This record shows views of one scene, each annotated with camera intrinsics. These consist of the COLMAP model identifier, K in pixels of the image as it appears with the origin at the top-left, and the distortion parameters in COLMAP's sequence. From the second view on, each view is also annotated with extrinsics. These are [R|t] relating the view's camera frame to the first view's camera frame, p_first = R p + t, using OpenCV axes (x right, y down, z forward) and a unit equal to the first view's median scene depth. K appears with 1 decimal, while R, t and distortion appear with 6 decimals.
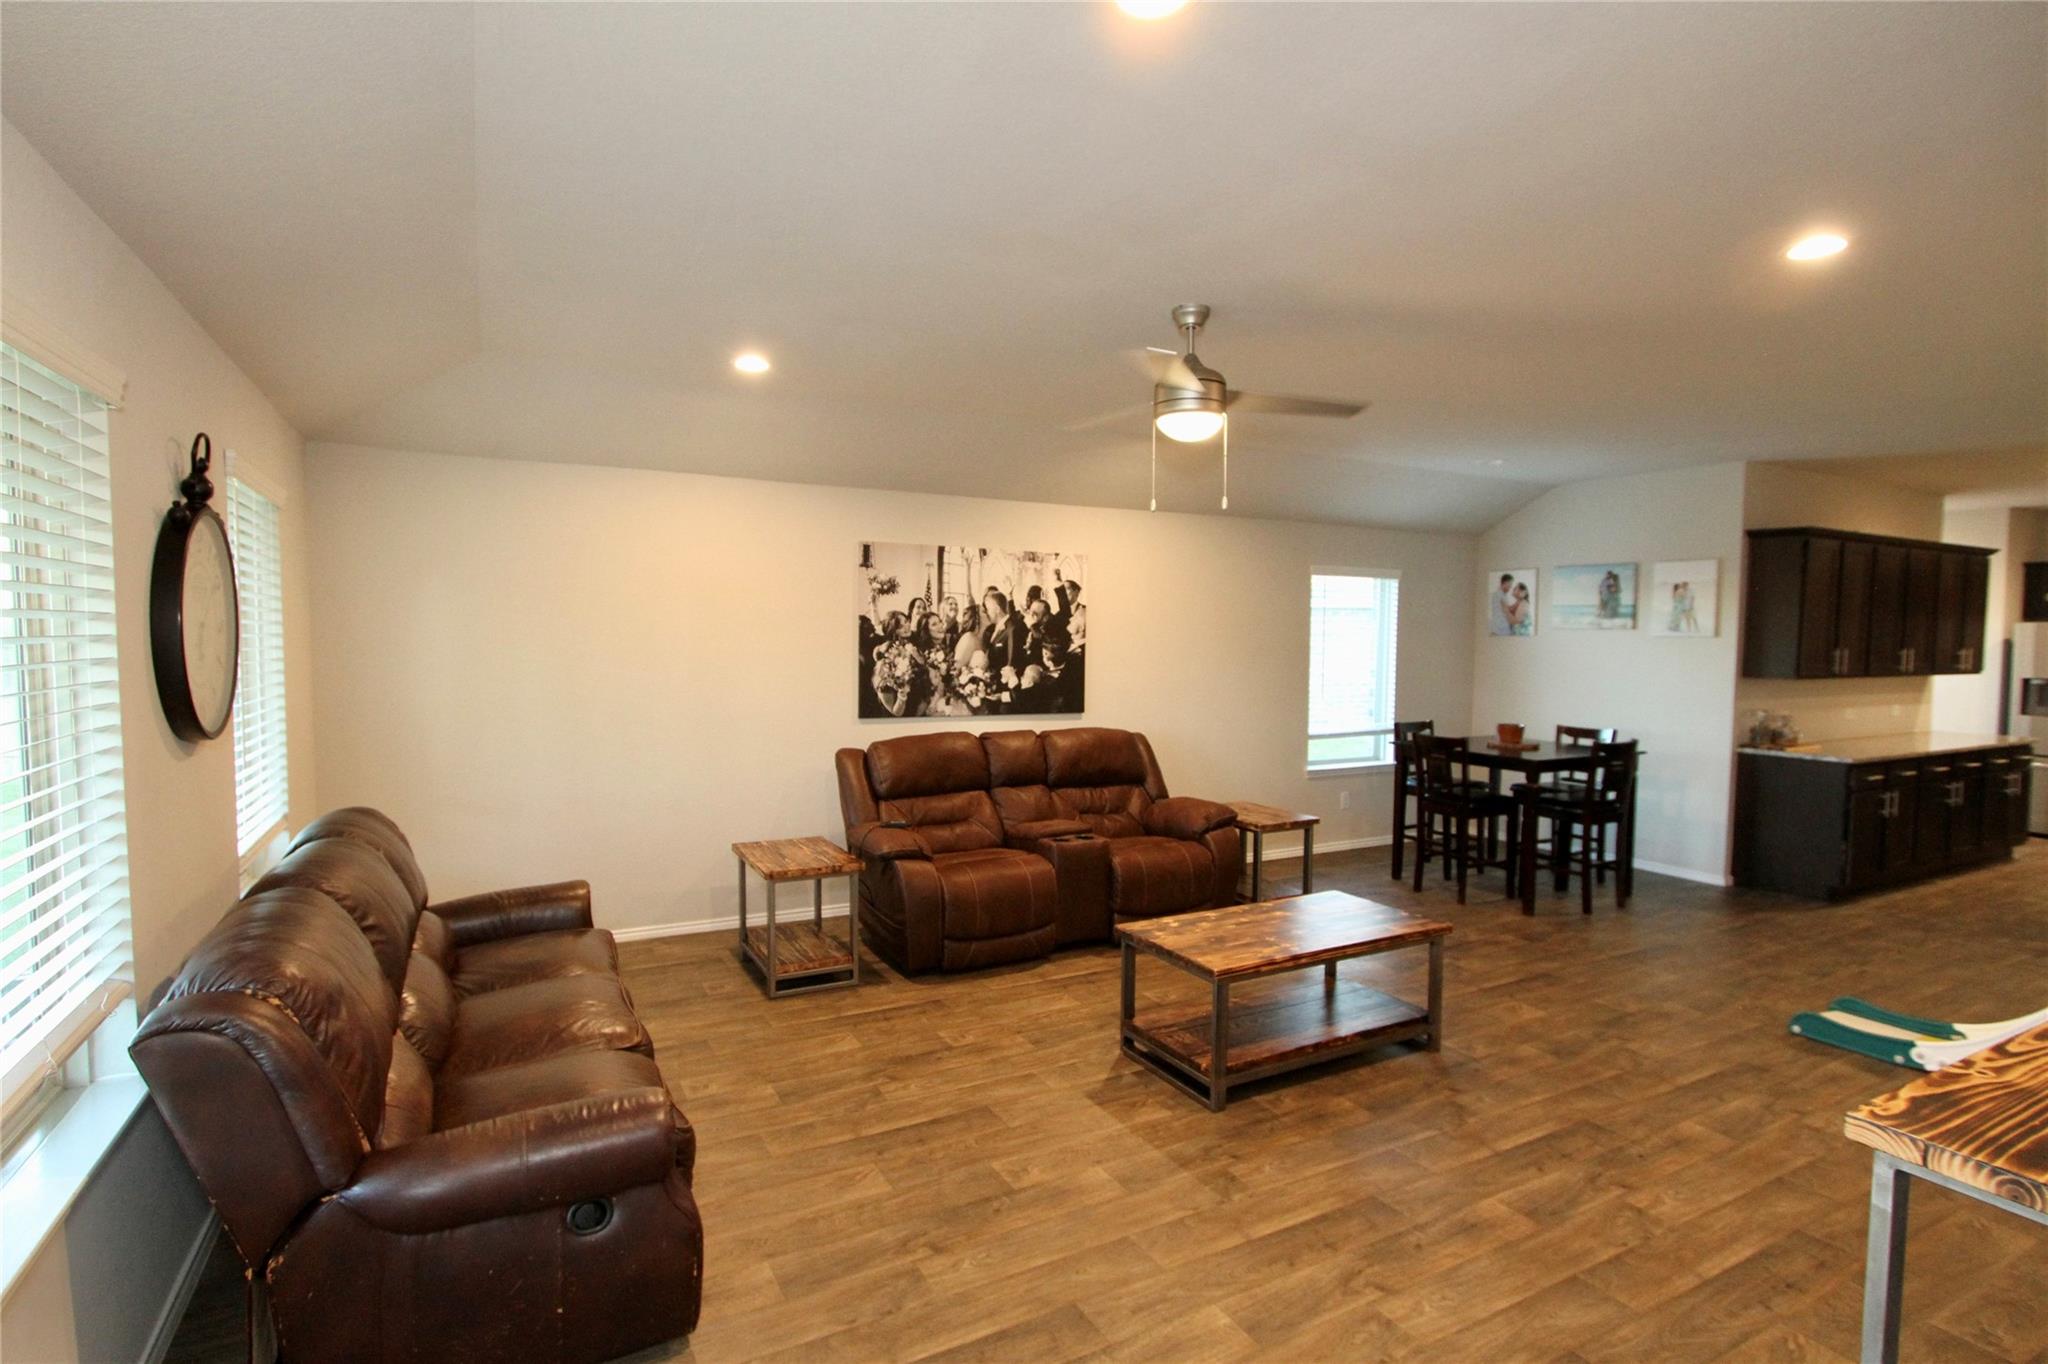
lens RADIAL K [[969.2, 0, 1035.8], [0, 969.2, 694.1], [0, 0, 1]] dist [-0.013224, 0.001925]
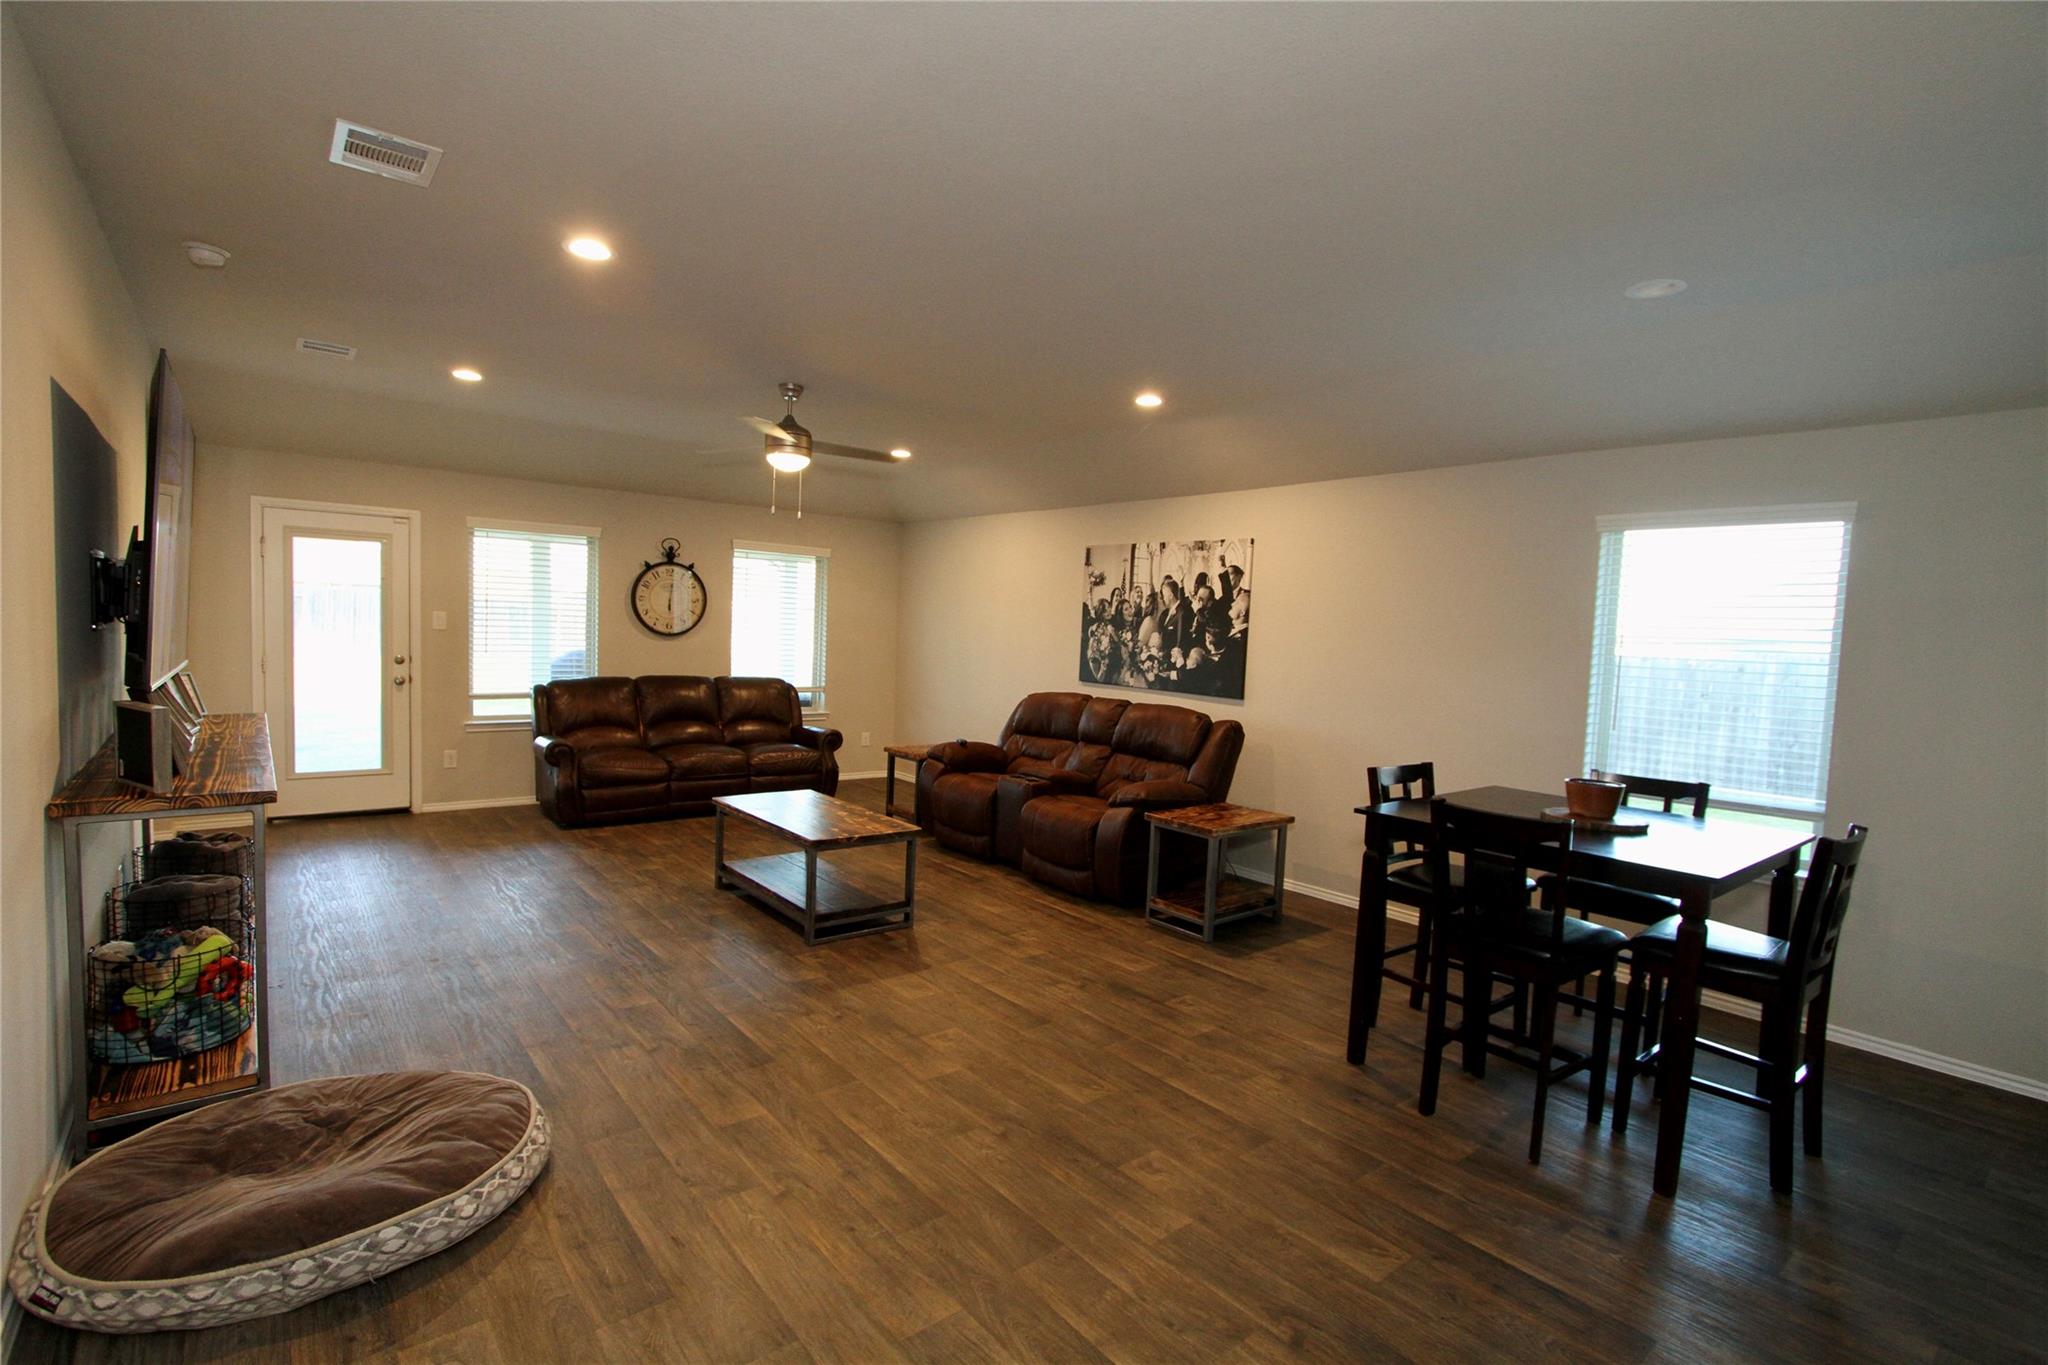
lens RADIAL K [[969.2, 0, 1038.0], [0, 969.2, 675.2], [0, 0, 1]] dist [-0.013224, 0.001925]
pose [[0.227005, 0.042935, -0.972947, 1.023901], [-0.104930, 0.994290, 0.019394, -0.002425], [0.968224, 0.097689, 0.230214, 0.612506]]
